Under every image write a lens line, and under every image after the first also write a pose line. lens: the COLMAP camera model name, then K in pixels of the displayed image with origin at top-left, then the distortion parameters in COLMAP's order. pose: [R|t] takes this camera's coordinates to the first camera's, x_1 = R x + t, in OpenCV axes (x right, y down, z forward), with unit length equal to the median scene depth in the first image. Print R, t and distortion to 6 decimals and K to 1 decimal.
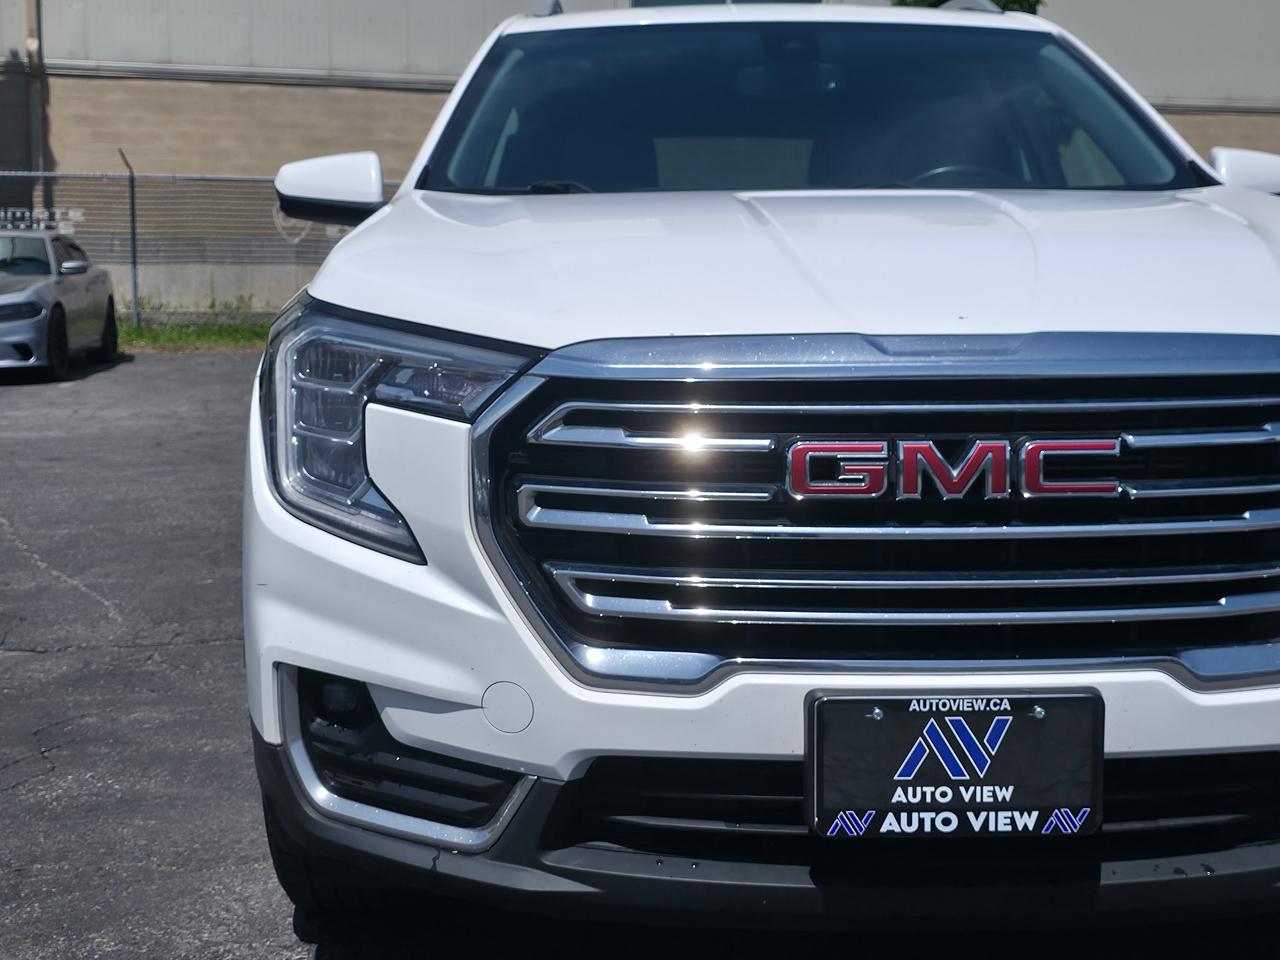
lens RADIAL K [[1713.0, 0, 640.0], [0, 1713.0, 480.0], [0, 0, 1]] dist [0.171710, -0.532790]
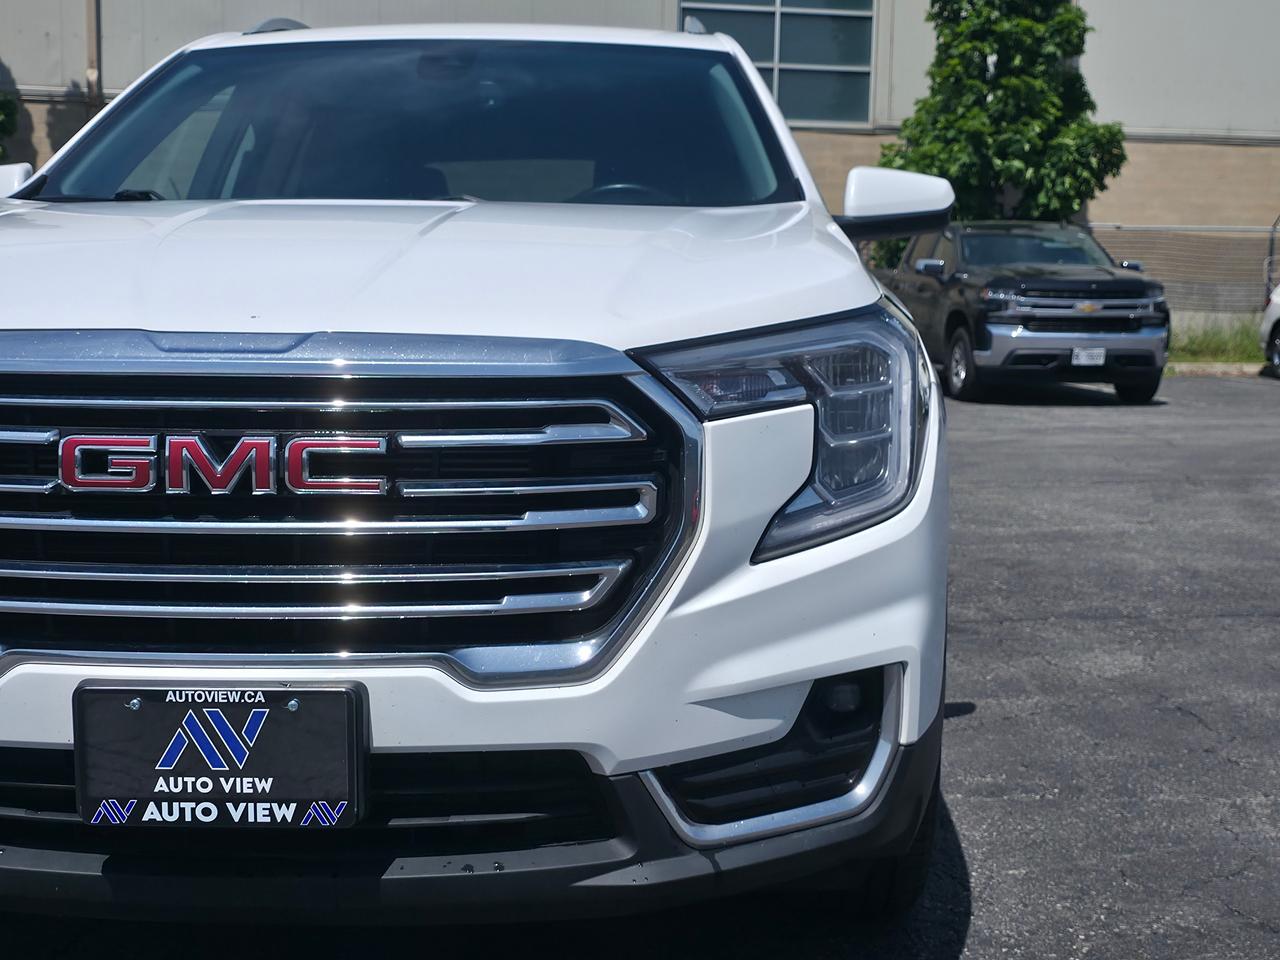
lens RADIAL K [[1713.0, 0, 640.0], [0, 1713.0, 480.0], [0, 0, 1]] dist [0.171710, -0.532790]
pose [[0.996980, 0.016876, -0.075802, 0.504645], [-0.018247, 0.999682, -0.017431, 0.015987], [0.075484, 0.018762, 0.996971, 0.001499]]
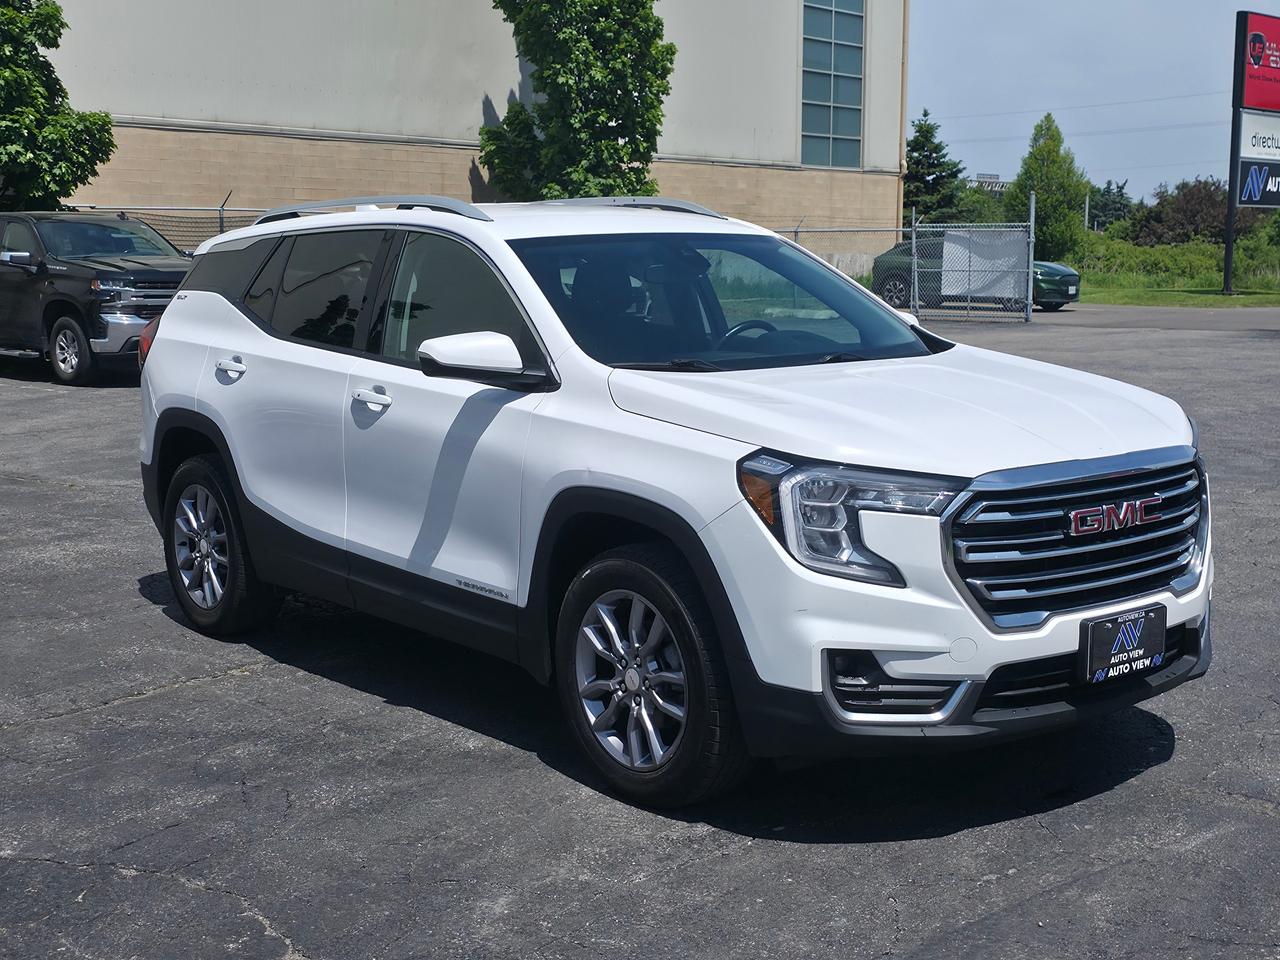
lens RADIAL K [[1713.0, 0, 640.0], [0, 1713.0, 480.0], [0, 0, 1]] dist [0.171710, -0.532790]
pose [[0.797186, -0.089869, 0.597007, -1.698267], [0.080947, 0.995841, 0.041818, -0.201569], [-0.598282, 0.014990, 0.801145, -0.467930]]
